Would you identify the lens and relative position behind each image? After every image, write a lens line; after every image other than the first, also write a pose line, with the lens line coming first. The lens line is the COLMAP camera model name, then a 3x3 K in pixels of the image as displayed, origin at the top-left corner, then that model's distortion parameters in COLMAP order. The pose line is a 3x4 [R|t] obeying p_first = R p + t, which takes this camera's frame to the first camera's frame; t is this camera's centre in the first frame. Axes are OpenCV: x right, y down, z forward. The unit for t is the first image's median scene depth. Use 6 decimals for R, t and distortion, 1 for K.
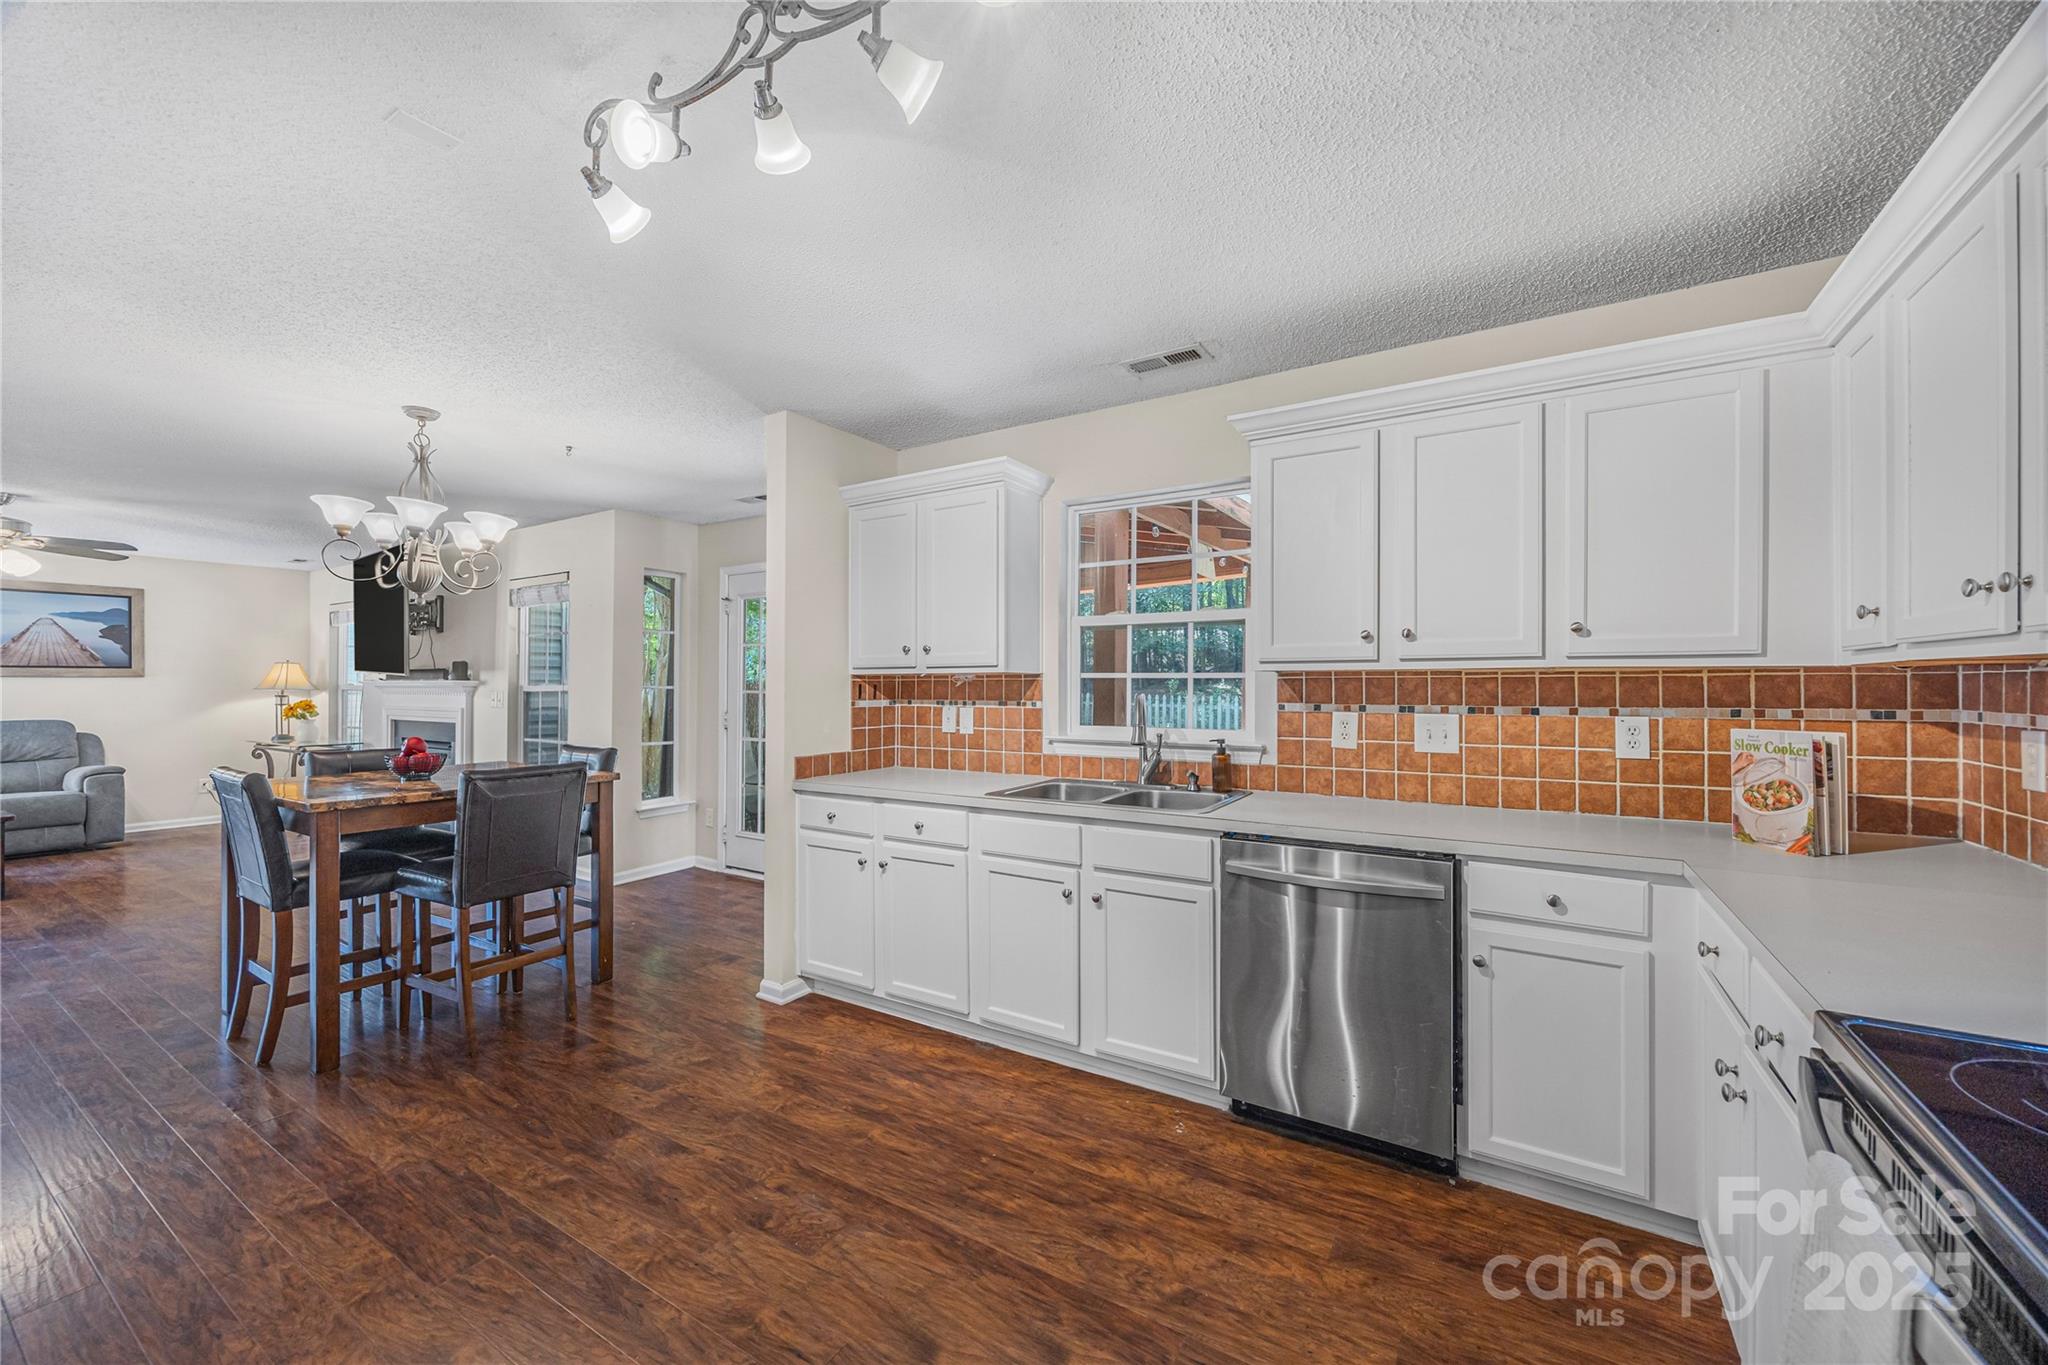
lens RADIAL K [[801.1, 0, 1067.5], [0, 801.1, 672.0], [0, 0, 1]] dist [0.020711, -0.001061]
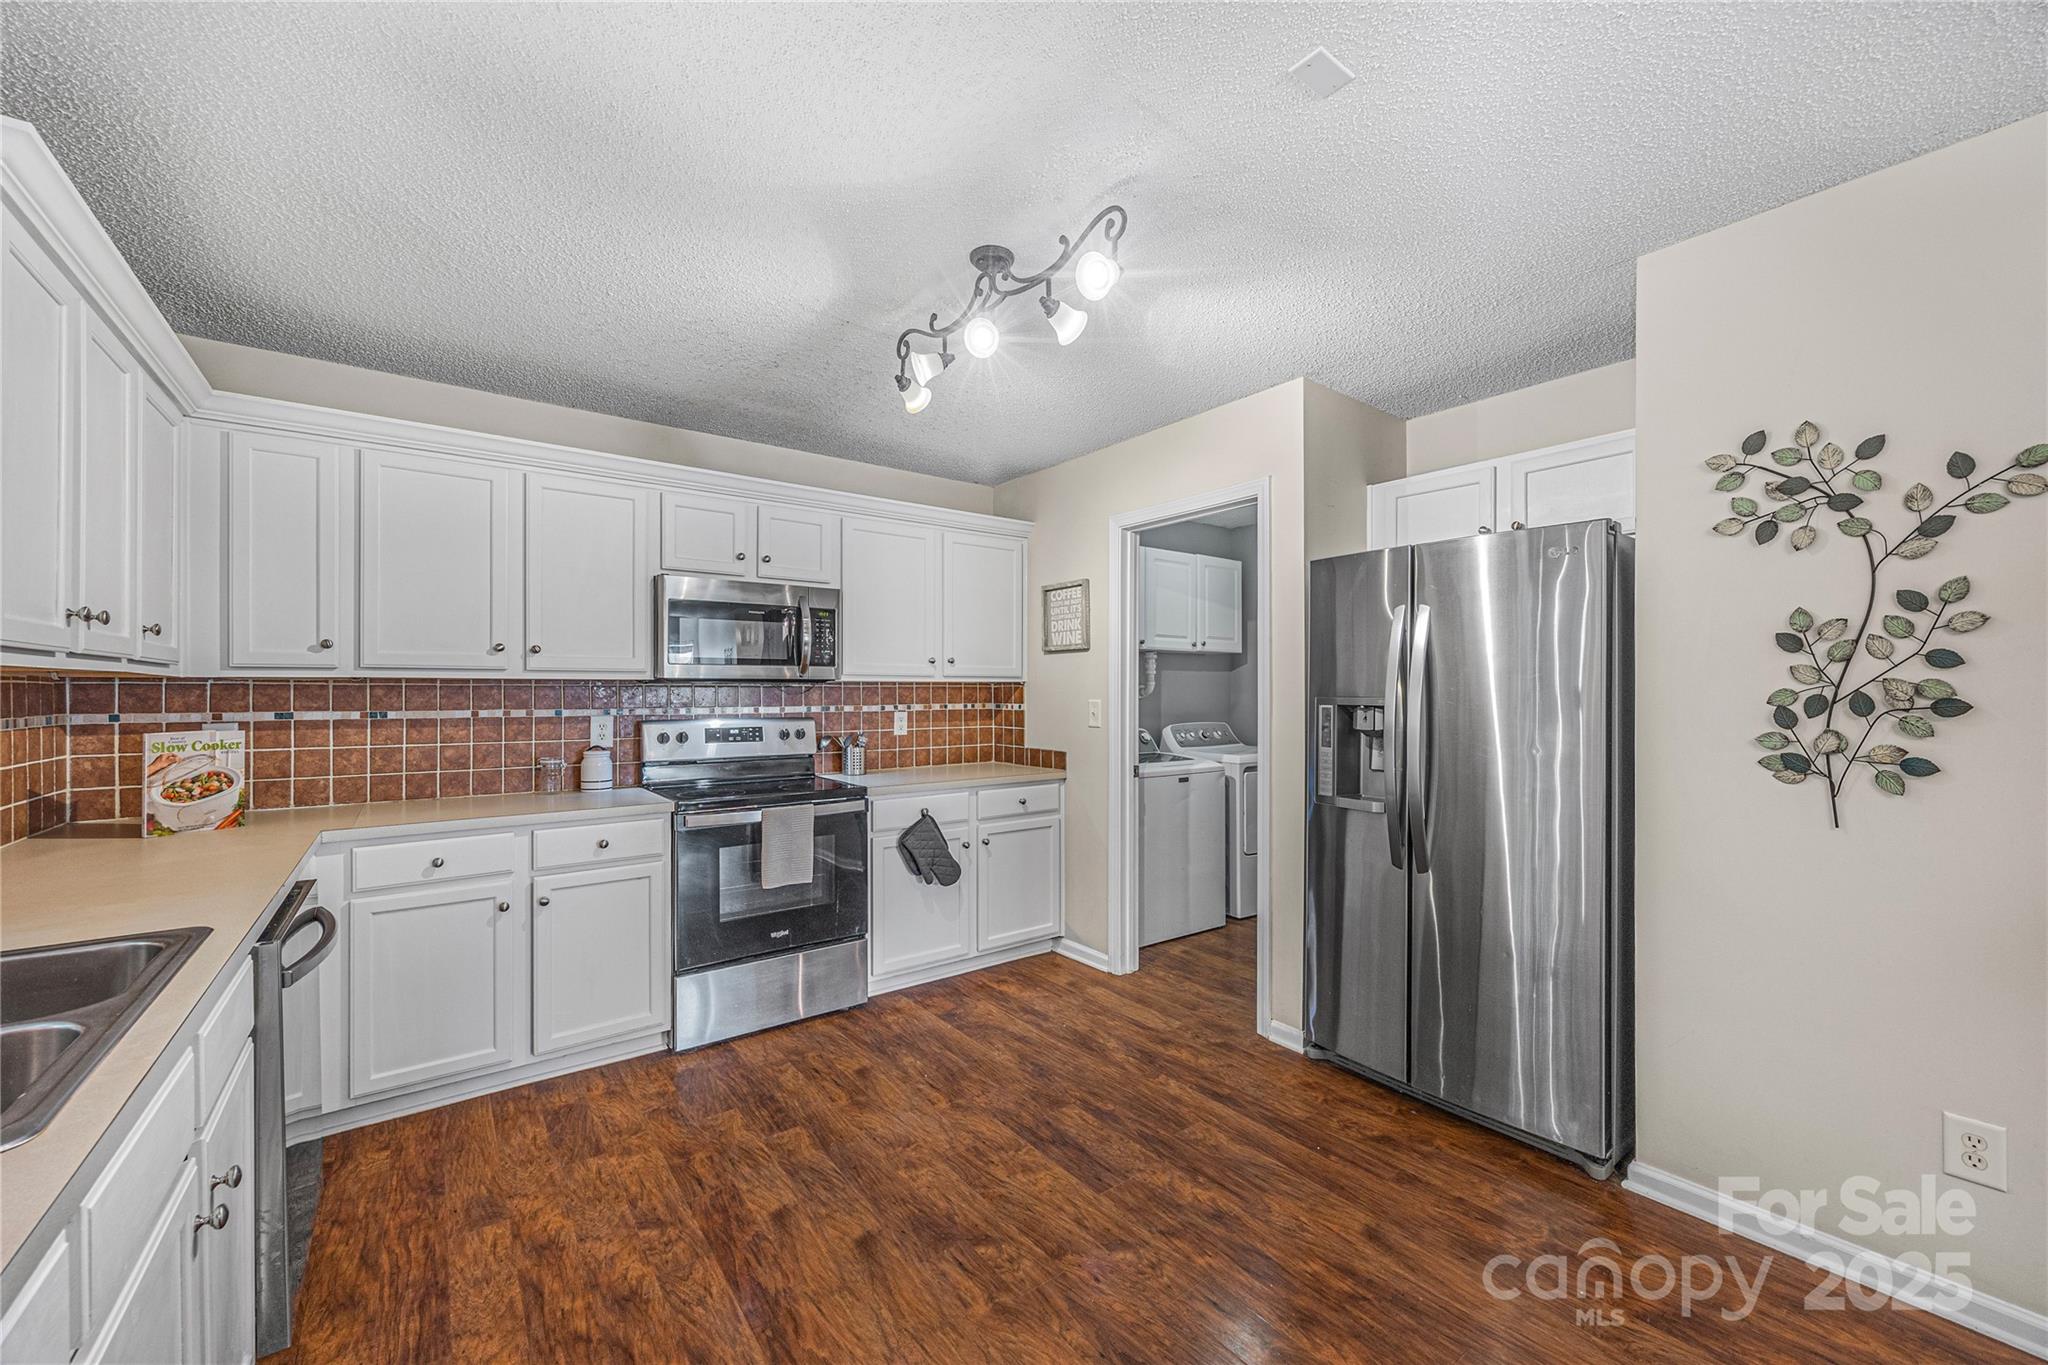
lens RADIAL K [[801.1, 0, 1051.9], [0, 801.1, 690.9], [0, 0, 1]] dist [0.020711, -0.001061]
pose [[-0.929610, 0.007081, 0.368477, -0.727217], [0.006904, 0.999975, -0.001799, 0.024445], [-0.368480, 0.000872, -0.929635, 1.671208]]
